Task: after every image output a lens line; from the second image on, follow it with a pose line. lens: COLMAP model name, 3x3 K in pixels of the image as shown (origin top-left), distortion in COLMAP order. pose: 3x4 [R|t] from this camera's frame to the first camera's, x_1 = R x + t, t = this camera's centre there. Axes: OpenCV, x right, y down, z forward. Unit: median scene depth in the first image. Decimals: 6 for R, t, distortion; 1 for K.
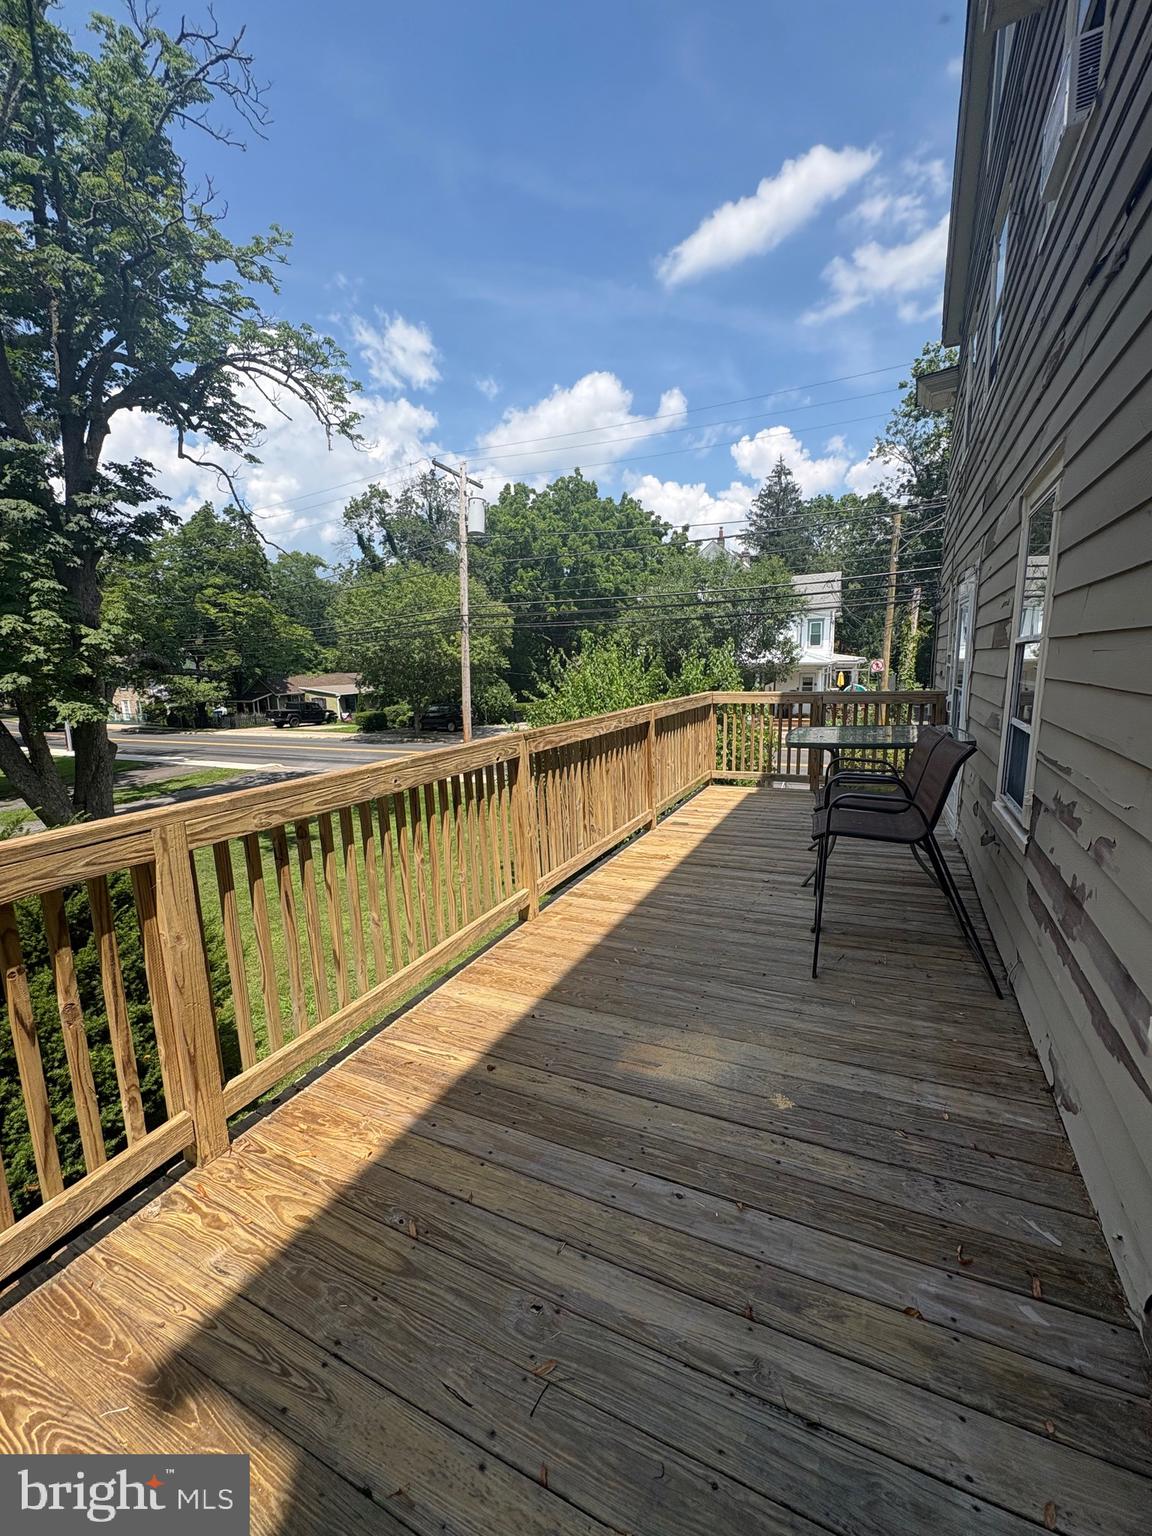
lens RADIAL K [[615.4, 0, 579.4], [0, 615.4, 772.6], [0, 0, 1]] dist [0.001337, -0.000429]
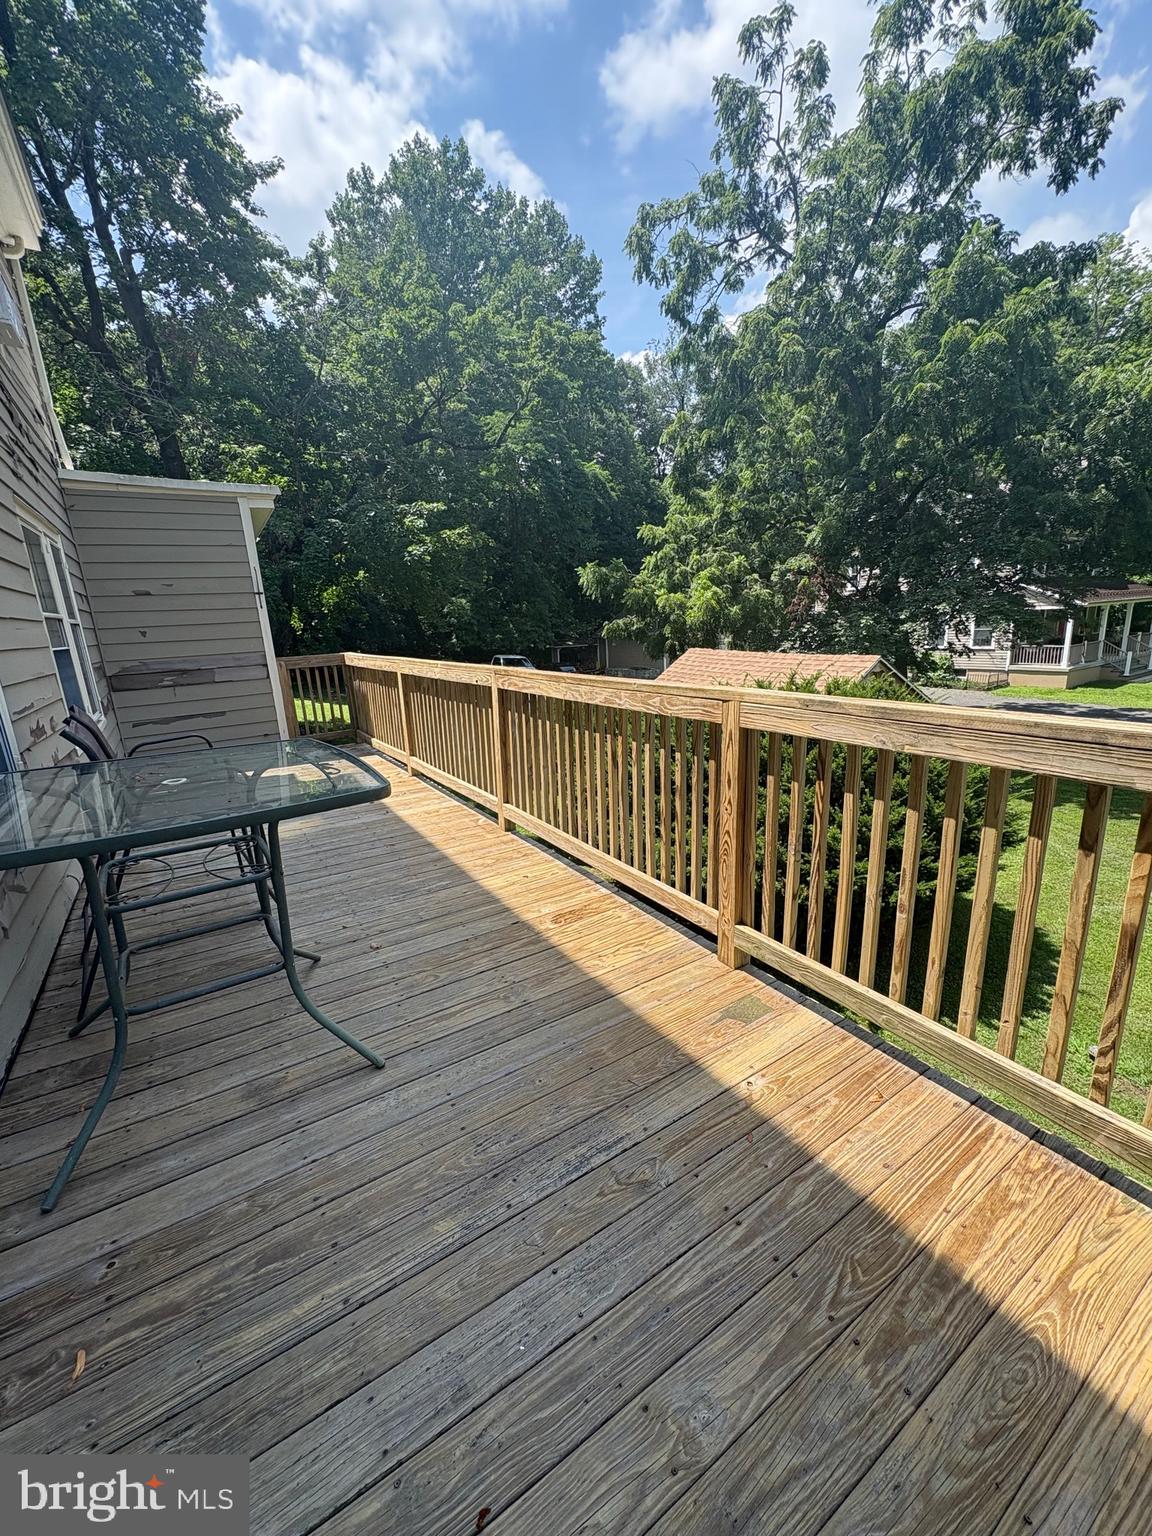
lens RADIAL K [[615.4, 0, 577.1], [0, 615.4, 768.2], [0, 0, 1]] dist [0.001337, -0.000429]
pose [[-0.525534, 0.249980, -0.813218, 0.642540], [-0.092566, 0.933383, 0.346738, -0.238437], [0.845722, 0.257499, -0.467385, 1.368176]]
